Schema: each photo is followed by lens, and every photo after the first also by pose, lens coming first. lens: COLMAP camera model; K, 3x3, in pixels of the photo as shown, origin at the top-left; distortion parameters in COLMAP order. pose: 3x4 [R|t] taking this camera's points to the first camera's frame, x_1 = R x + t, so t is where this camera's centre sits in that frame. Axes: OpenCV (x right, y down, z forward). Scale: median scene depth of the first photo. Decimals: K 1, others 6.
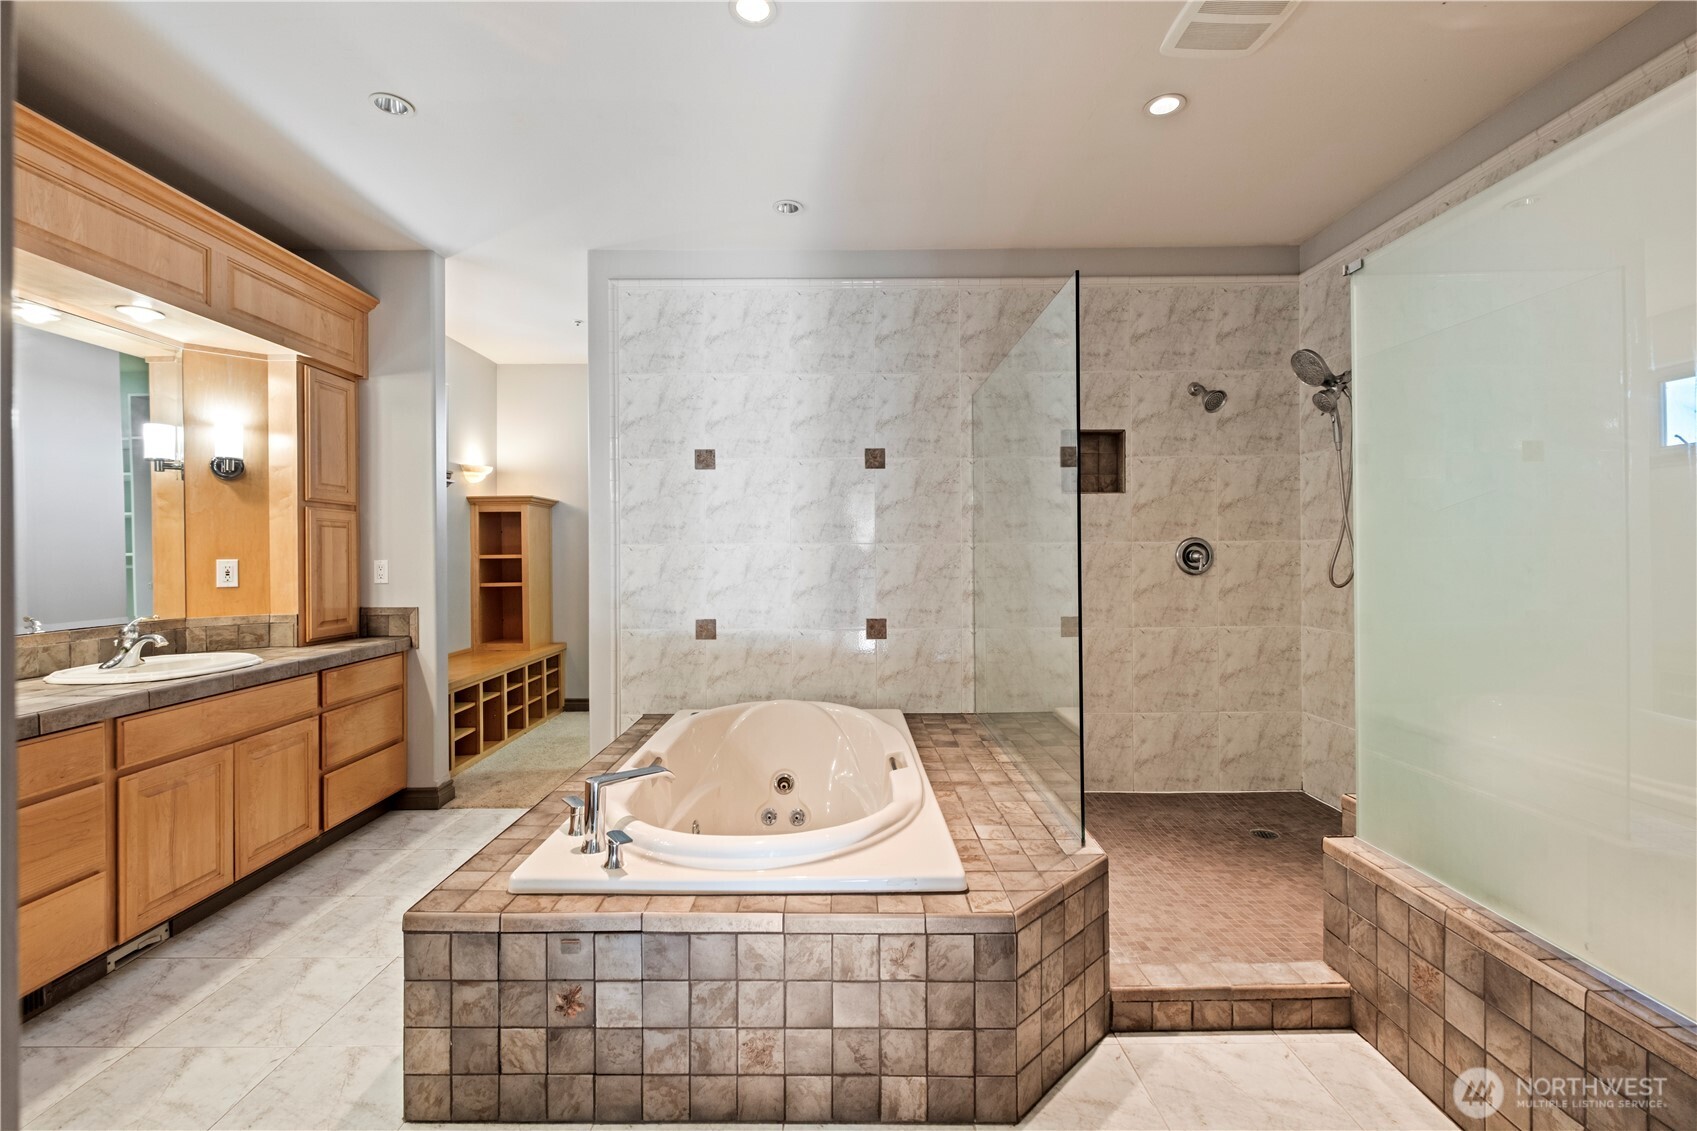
lens RADIAL K [[739.9, 0, 842.5], [0, 739.9, 559.0], [0, 0, 1]] dist [0.004796, -0.003843]
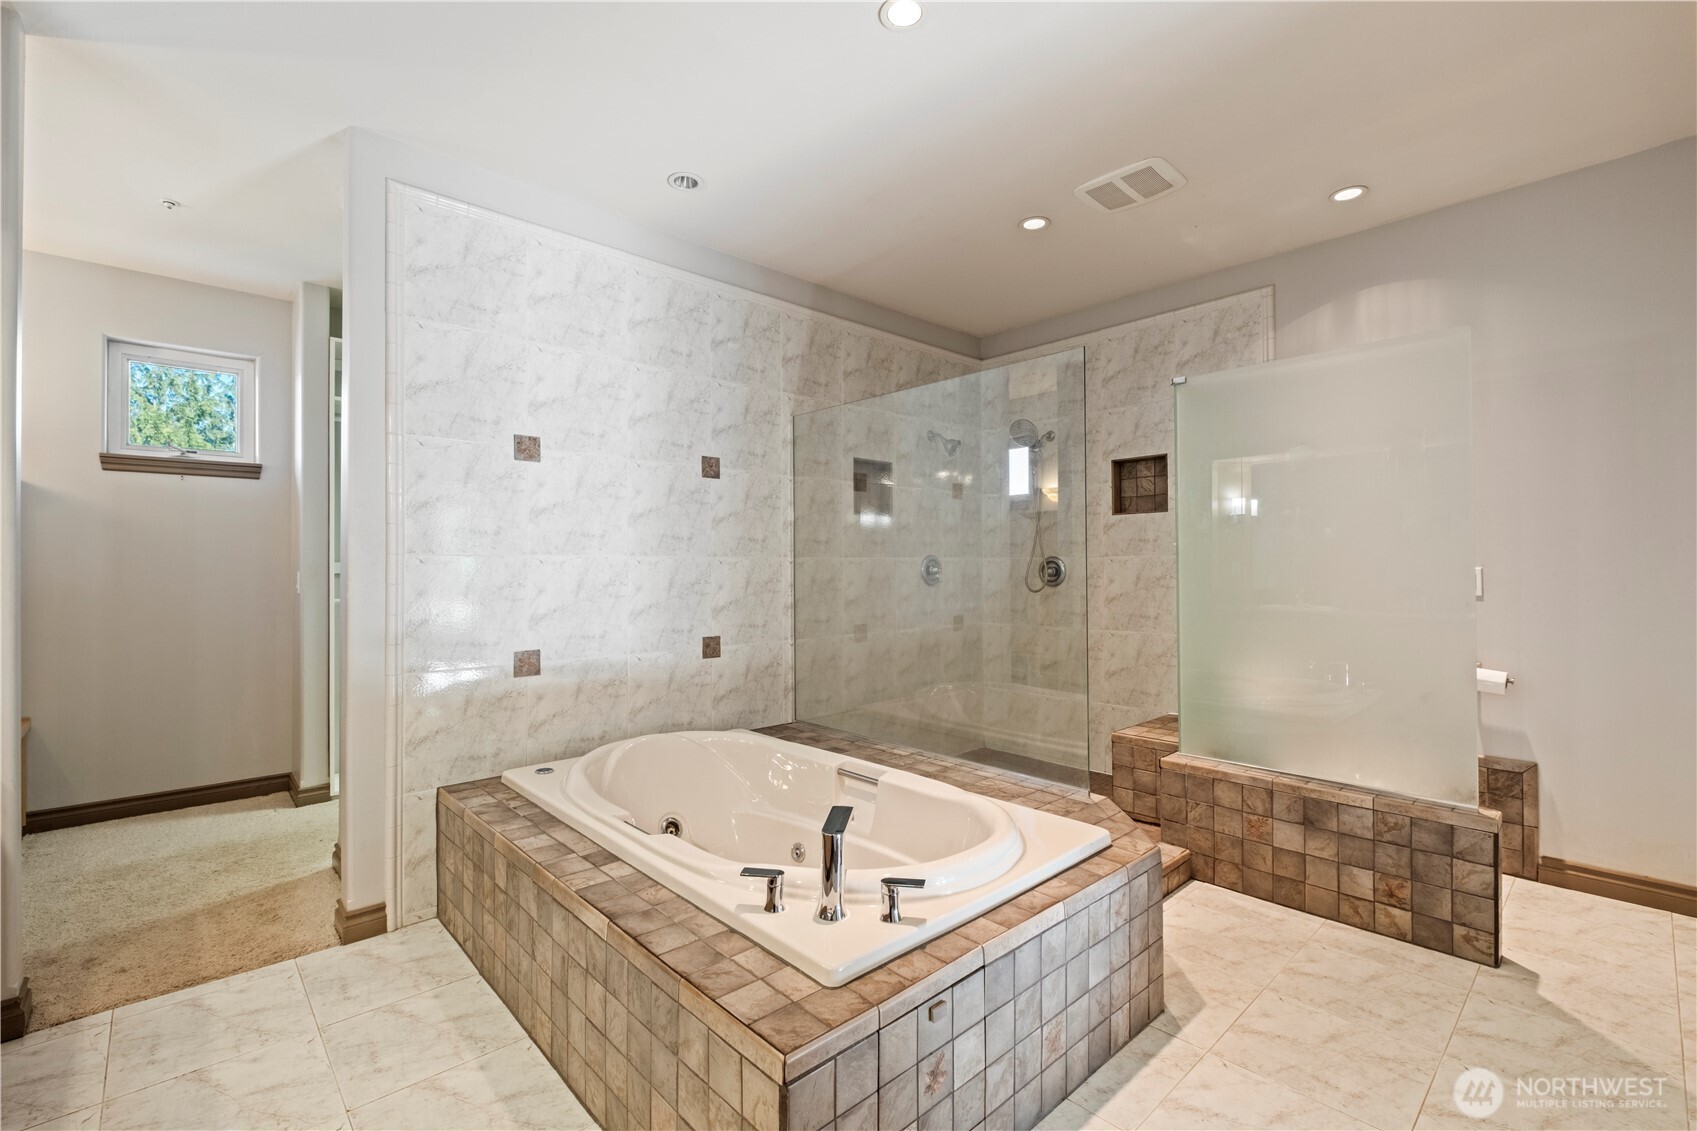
lens RADIAL K [[739.9, 0, 844.6], [0, 739.9, 562.7], [0, 0, 1]] dist [0.004796, -0.003843]
pose [[0.736143, 0.006052, 0.676799, -0.536634], [0.004720, 0.999890, -0.014076, 0.000693], [-0.676810, 0.013556, 0.736033, 0.214575]]
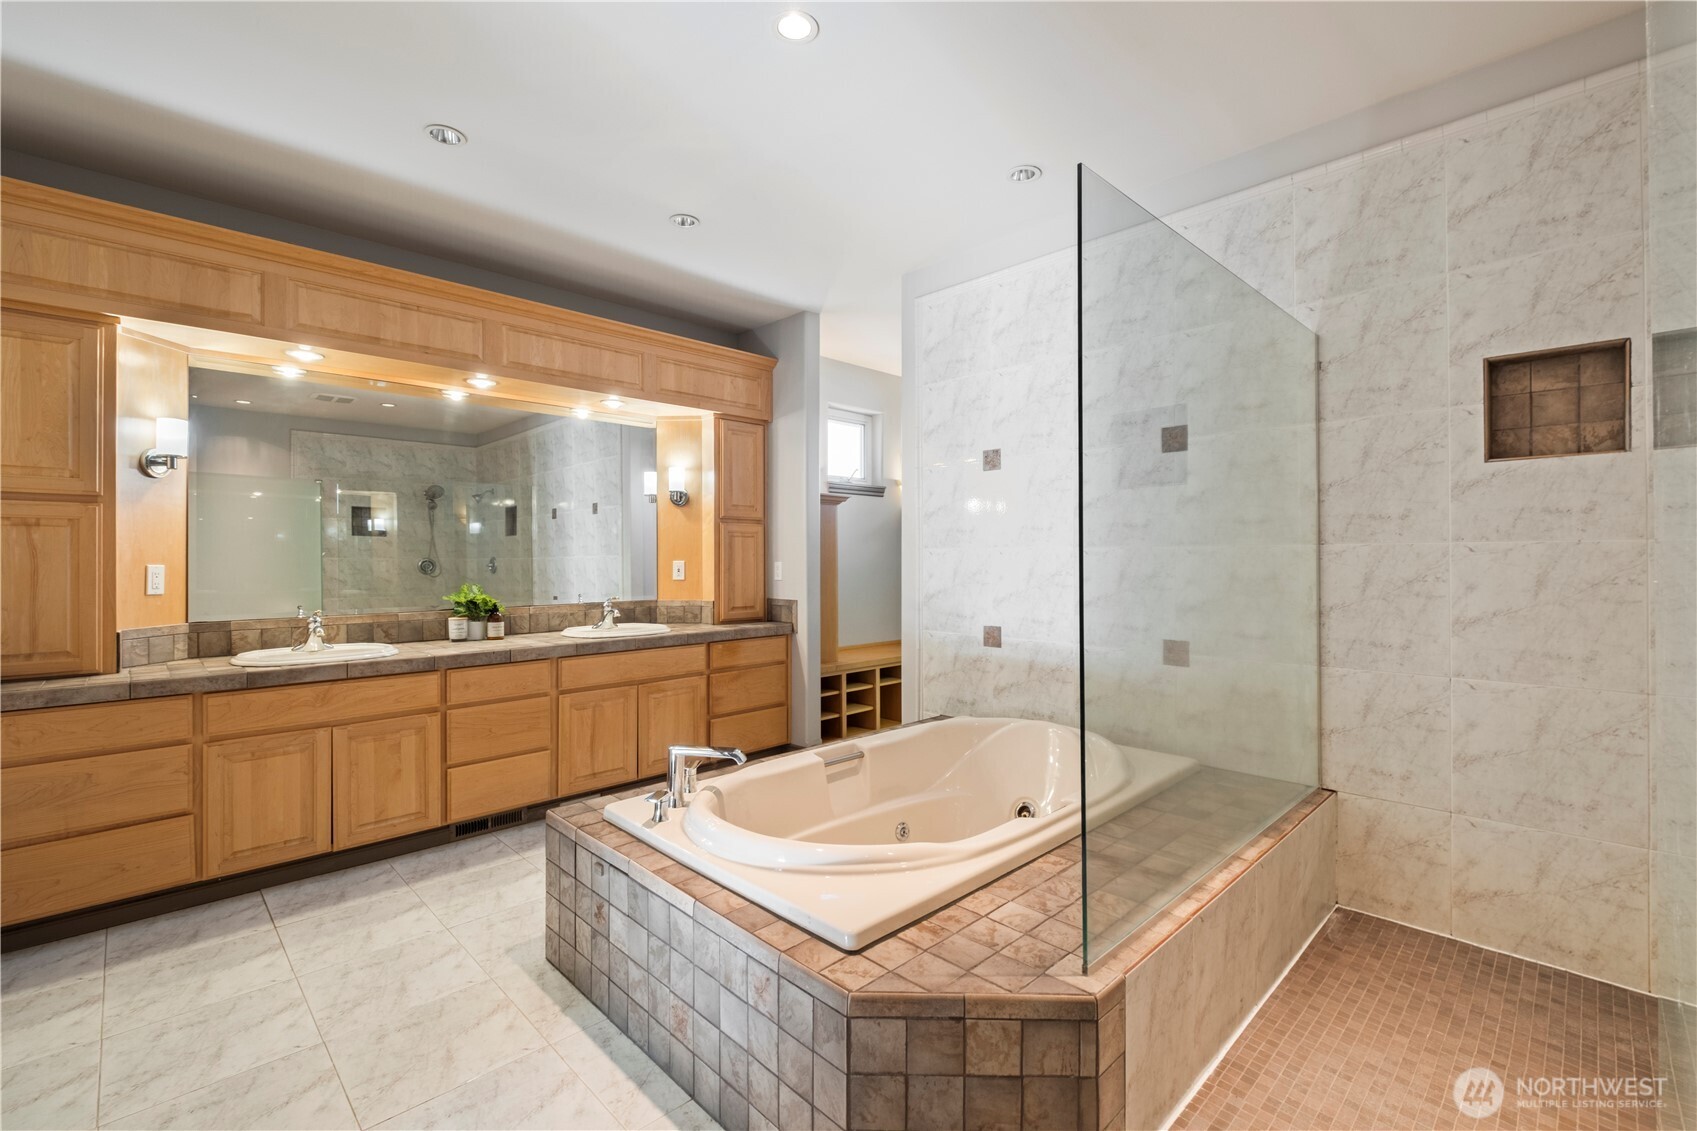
lens RADIAL K [[739.9, 0, 836.8], [0, 739.9, 560.3], [0, 0, 1]] dist [0.004796, -0.003843]
pose [[0.692470, 0.005434, -0.721426, 0.421545], [-0.006874, 0.999976, 0.000934, -0.003934], [0.721414, 0.004312, 0.692491, 0.212703]]
